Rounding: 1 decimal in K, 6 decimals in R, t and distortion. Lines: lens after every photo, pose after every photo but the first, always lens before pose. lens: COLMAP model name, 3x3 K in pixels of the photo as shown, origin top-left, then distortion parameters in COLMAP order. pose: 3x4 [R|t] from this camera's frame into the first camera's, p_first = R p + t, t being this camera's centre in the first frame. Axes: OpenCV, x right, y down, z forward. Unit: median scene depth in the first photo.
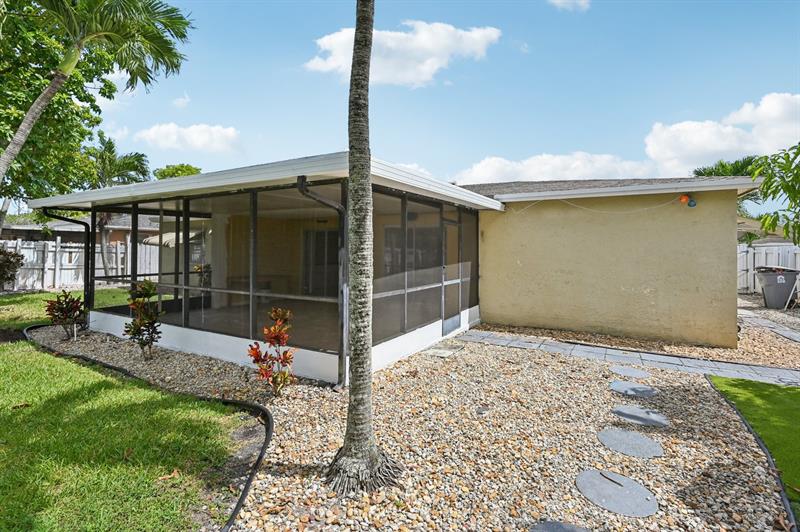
lens RADIAL K [[378.9, 0, 400.7], [0, 378.9, 252.2], [0, 0, 1]] dist [-0.000537, -0.000072]
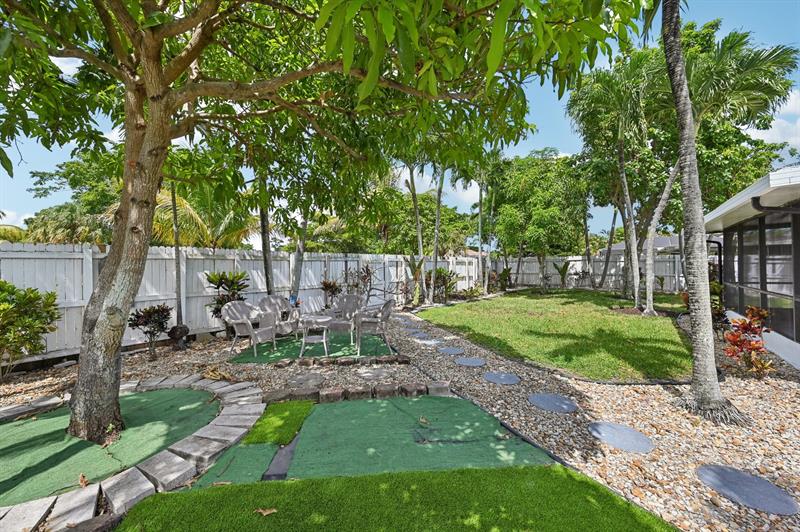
lens RADIAL K [[320.9, 0, 400.0], [0, 320.9, 266.0], [0, 0, 1]] dist [-0.000757, -0.000027]
pose [[-0.105515, 0.000244, -0.994418, 0.424898], [0.004936, 0.999988, -0.000278, 0.003830], [0.994405, -0.004938, -0.105515, -0.019520]]
